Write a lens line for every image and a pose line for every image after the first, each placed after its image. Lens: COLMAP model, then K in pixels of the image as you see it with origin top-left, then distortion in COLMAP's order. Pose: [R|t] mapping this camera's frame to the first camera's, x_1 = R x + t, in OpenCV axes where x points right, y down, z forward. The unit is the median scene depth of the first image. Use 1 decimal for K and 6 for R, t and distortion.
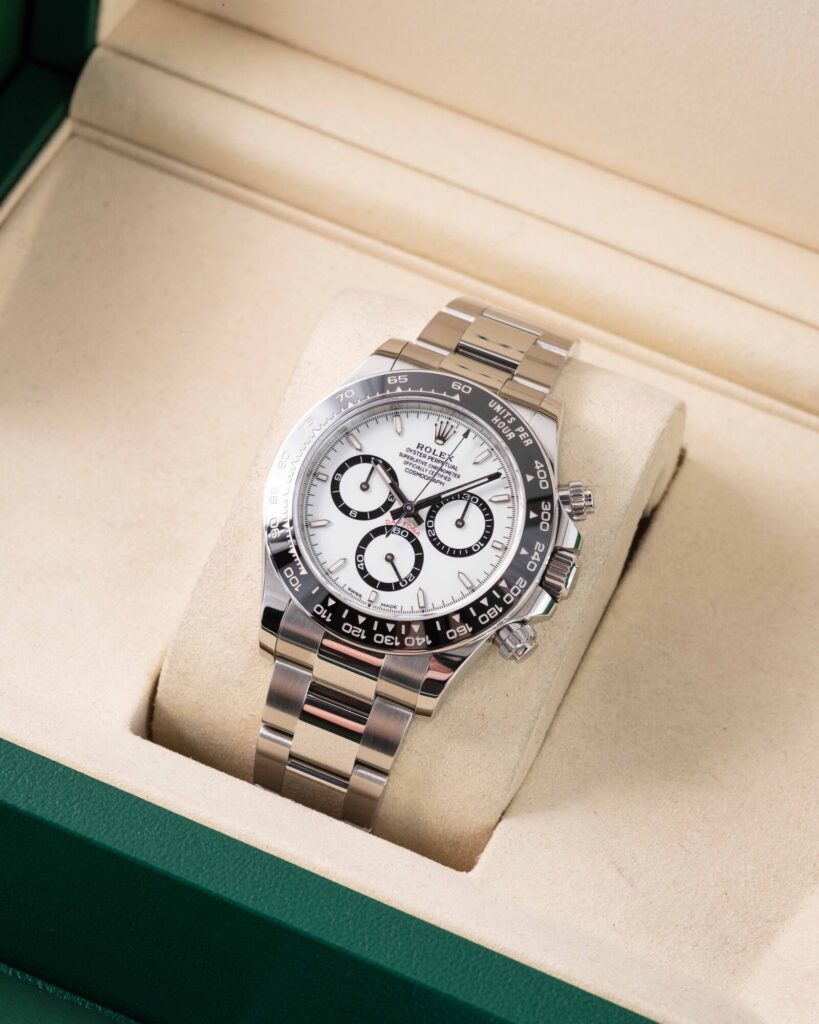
lens RADIAL K [[4348.0, 0, 402.4], [0, 4348.0, 506.2], [0, 0, 1]] dist [0.052828, 0.000000]
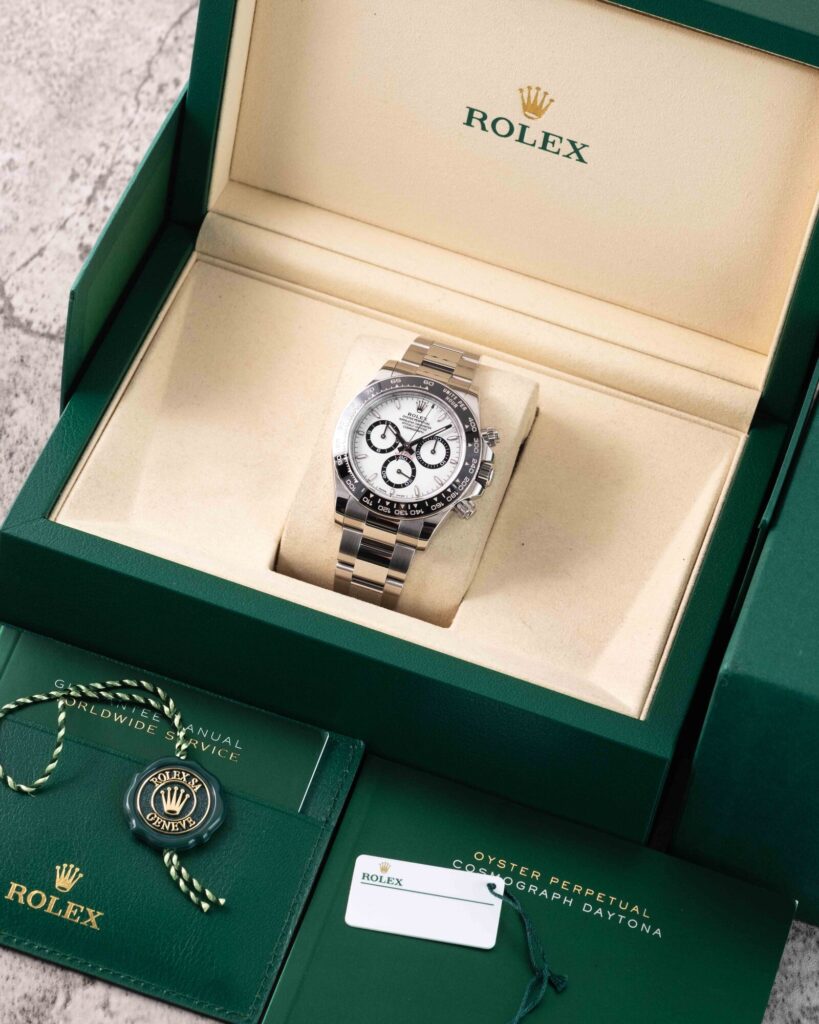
lens RADIAL K [[4348.0, 0, 413.3], [0, 4348.0, 514.4], [0, 0, 1]] dist [0.052828, 0.000000]
pose [[0.995745, -0.064029, 0.066272, -0.127764], [0.063595, 0.997938, 0.008641, 0.014584], [-0.066689, -0.004390, 0.997764, -0.965198]]
